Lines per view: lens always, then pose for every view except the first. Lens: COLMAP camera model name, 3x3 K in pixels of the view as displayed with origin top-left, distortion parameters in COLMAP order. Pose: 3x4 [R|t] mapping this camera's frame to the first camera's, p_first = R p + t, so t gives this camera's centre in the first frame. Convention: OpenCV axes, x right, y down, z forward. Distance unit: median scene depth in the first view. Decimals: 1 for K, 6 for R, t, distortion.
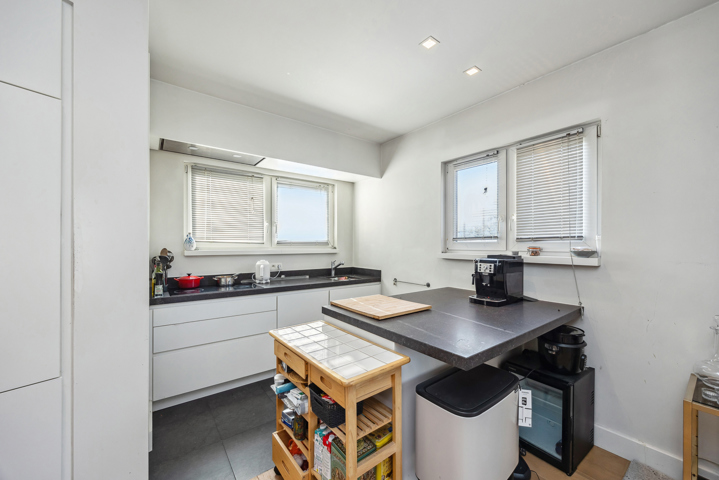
lens RADIAL K [[279.5, 0, 359.5], [0, 279.5, 240.0], [0, 0, 1]] dist [-0.000151, -0.000024]
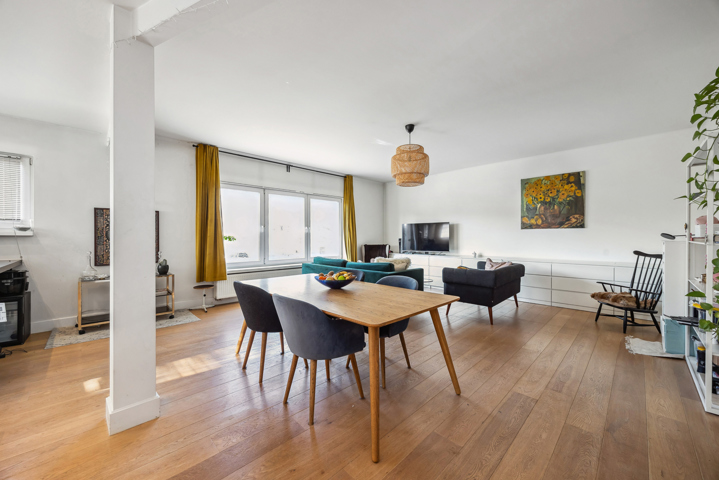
lens RADIAL K [[279.5, 0, 359.5], [0, 279.5, 240.0], [0, 0, 1]] dist [-0.000151, -0.000024]
pose [[-0.132576, -0.015443, 0.991053, -1.251156], [-0.007892, 0.999863, 0.014525, 0.077385], [-0.991141, -0.005896, -0.132680, -0.891836]]
